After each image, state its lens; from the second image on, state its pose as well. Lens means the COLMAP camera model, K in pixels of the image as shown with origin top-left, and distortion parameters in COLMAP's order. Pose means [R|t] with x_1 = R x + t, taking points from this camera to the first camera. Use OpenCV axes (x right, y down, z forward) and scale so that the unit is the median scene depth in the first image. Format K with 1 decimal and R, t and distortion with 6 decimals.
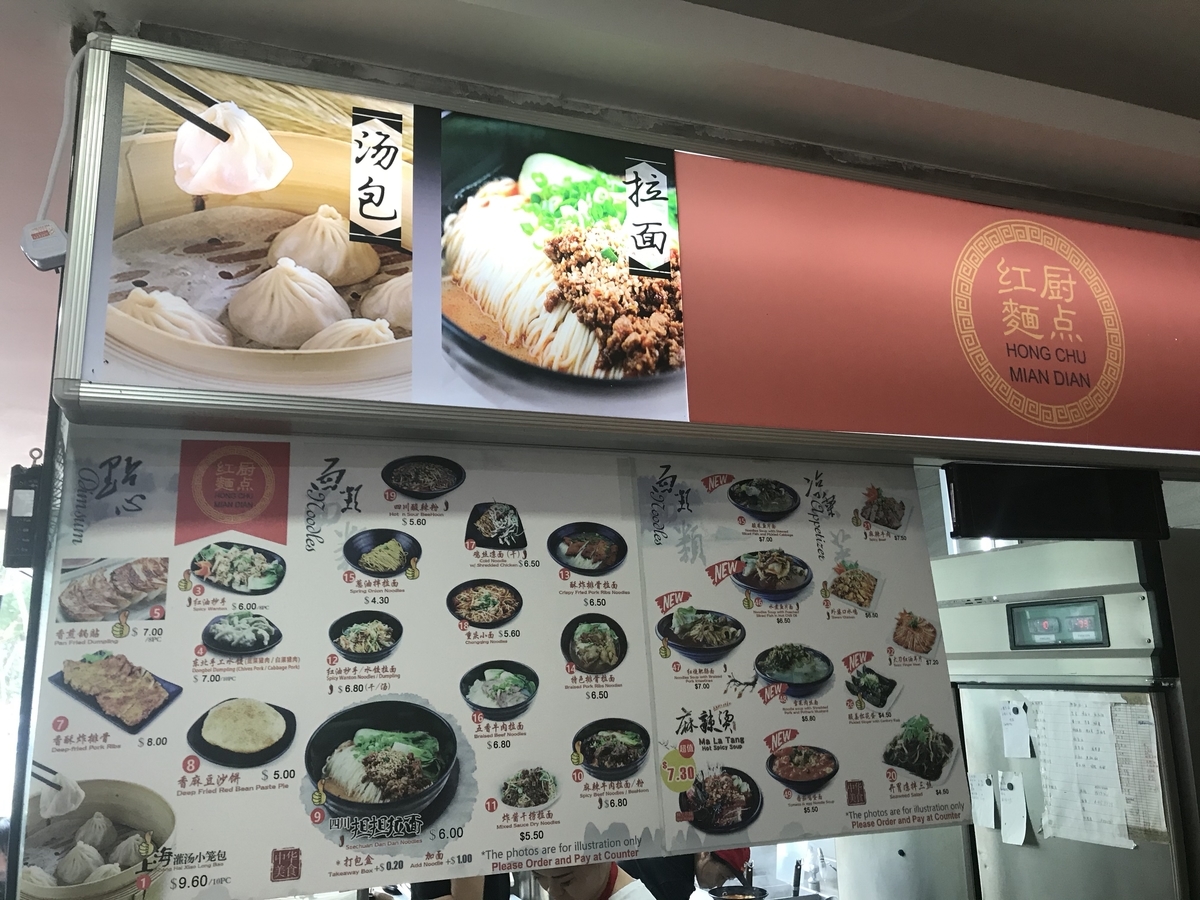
lens RADIAL K [[971.3, 0, 604.4], [0, 971.3, 438.2], [0, 0, 1]] dist [0.007602, -0.020600]
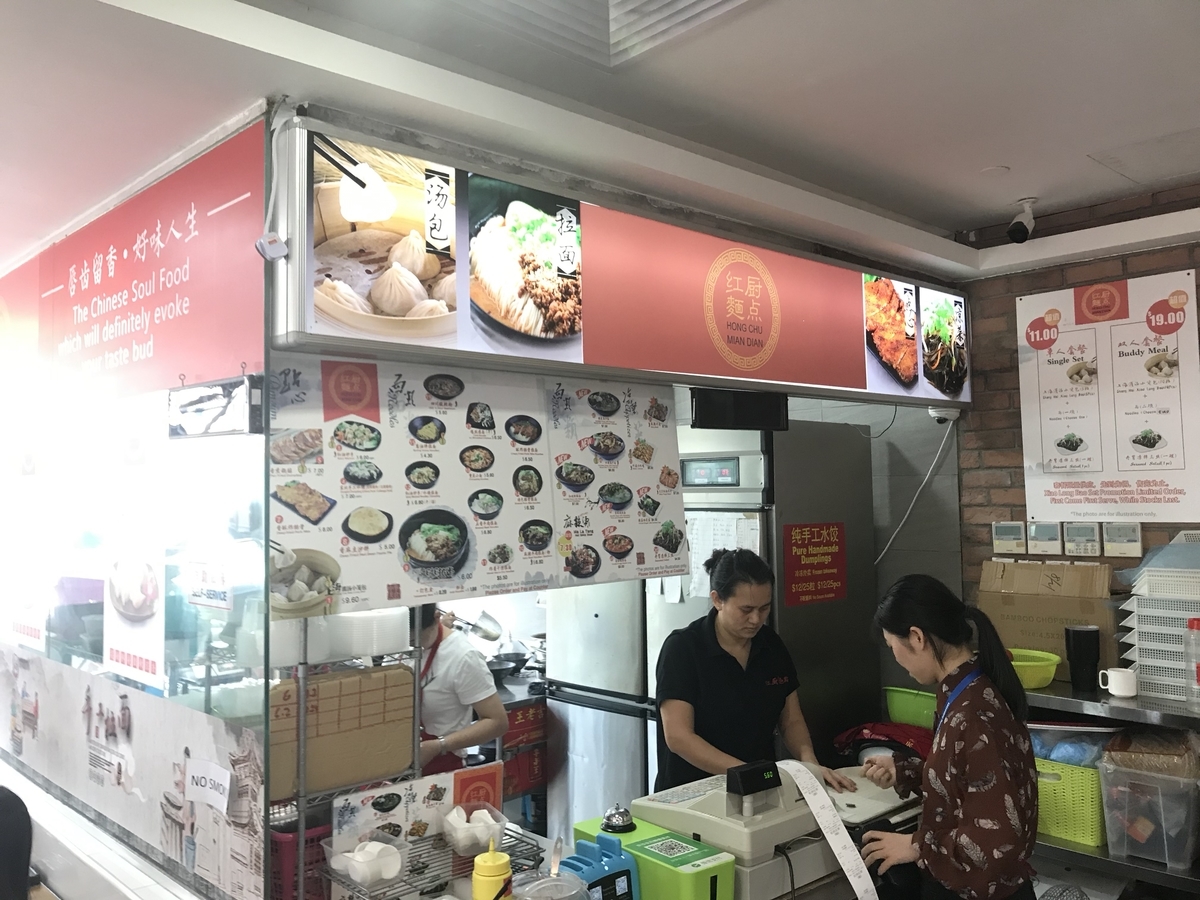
lens RADIAL K [[971.3, 0, 590.1], [0, 971.3, 449.8], [0, 0, 1]] dist [0.007602, -0.020600]
pose [[0.924083, 0.029202, 0.381074, -0.623435], [-0.096445, 0.982626, 0.158573, -0.155150], [-0.369823, -0.183287, 0.910844, -0.735965]]
